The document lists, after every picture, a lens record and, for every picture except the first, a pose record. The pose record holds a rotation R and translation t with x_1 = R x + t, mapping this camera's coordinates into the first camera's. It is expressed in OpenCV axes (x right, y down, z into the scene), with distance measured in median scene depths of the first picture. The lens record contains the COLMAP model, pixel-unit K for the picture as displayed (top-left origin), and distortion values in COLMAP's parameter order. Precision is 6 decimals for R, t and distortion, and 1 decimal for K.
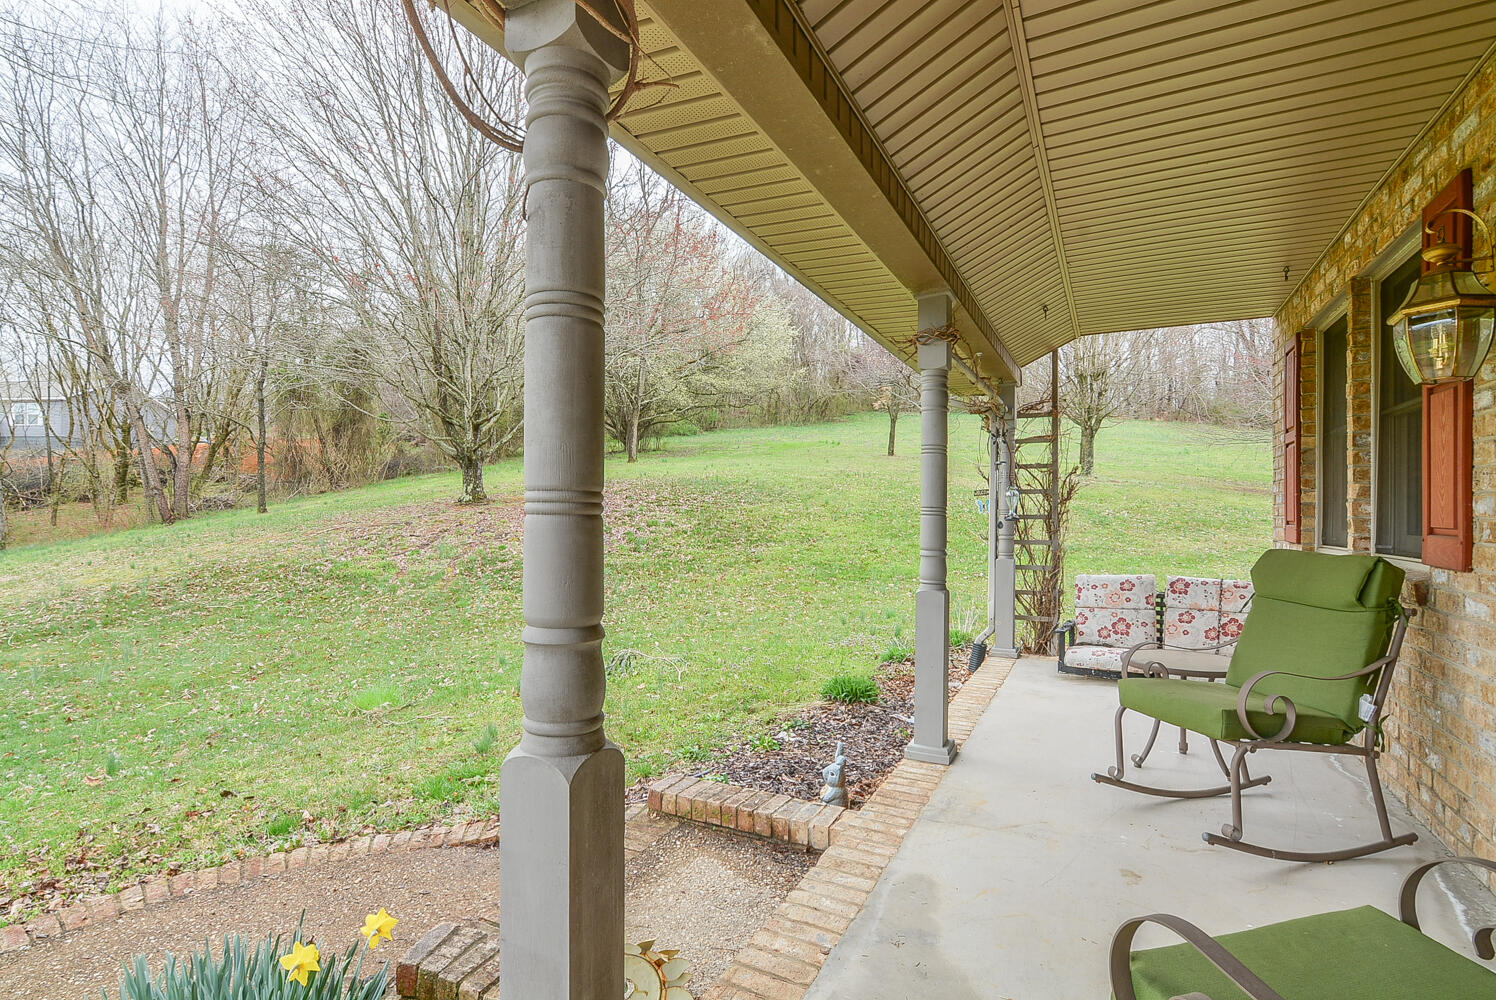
lens RADIAL K [[742.1, 0, 749.9], [0, 742.1, 506.8], [0, 0, 1]] dist [-0.017543, 0.000865]
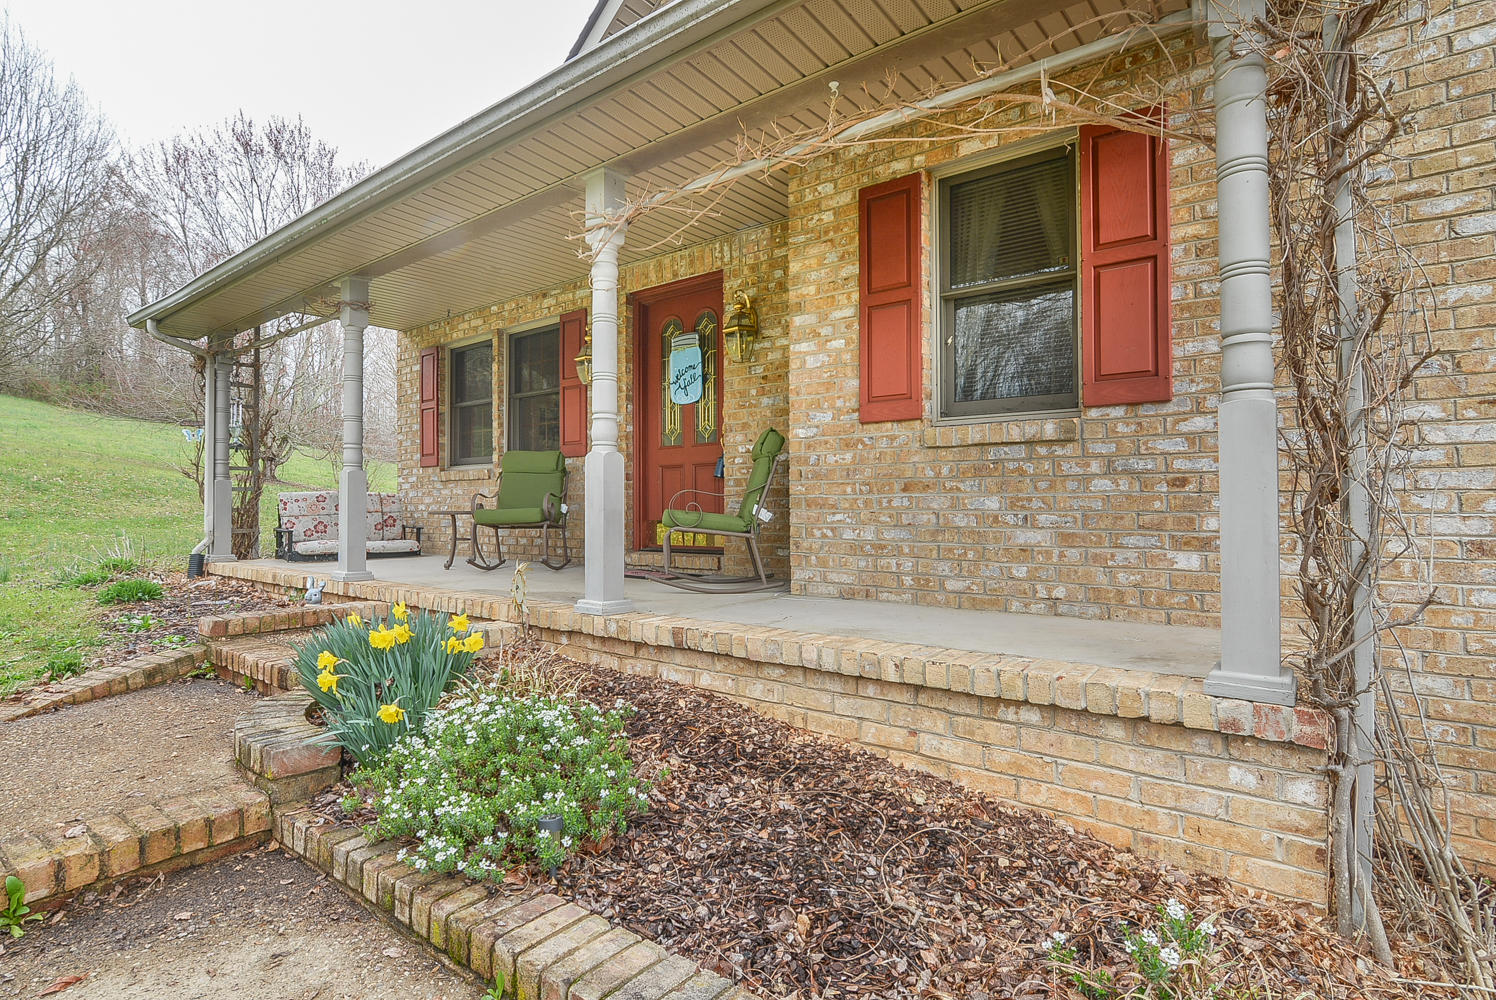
lens RADIAL K [[742.1, 0, 750.1], [0, 742.1, 492.5], [0, 0, 1]] dist [-0.017543, 0.000865]
pose [[0.206089, 0.007924, 0.978501, -0.698583], [-0.002350, 0.999968, -0.007603, 0.105448], [-0.978530, -0.000732, 0.206101, -0.082833]]
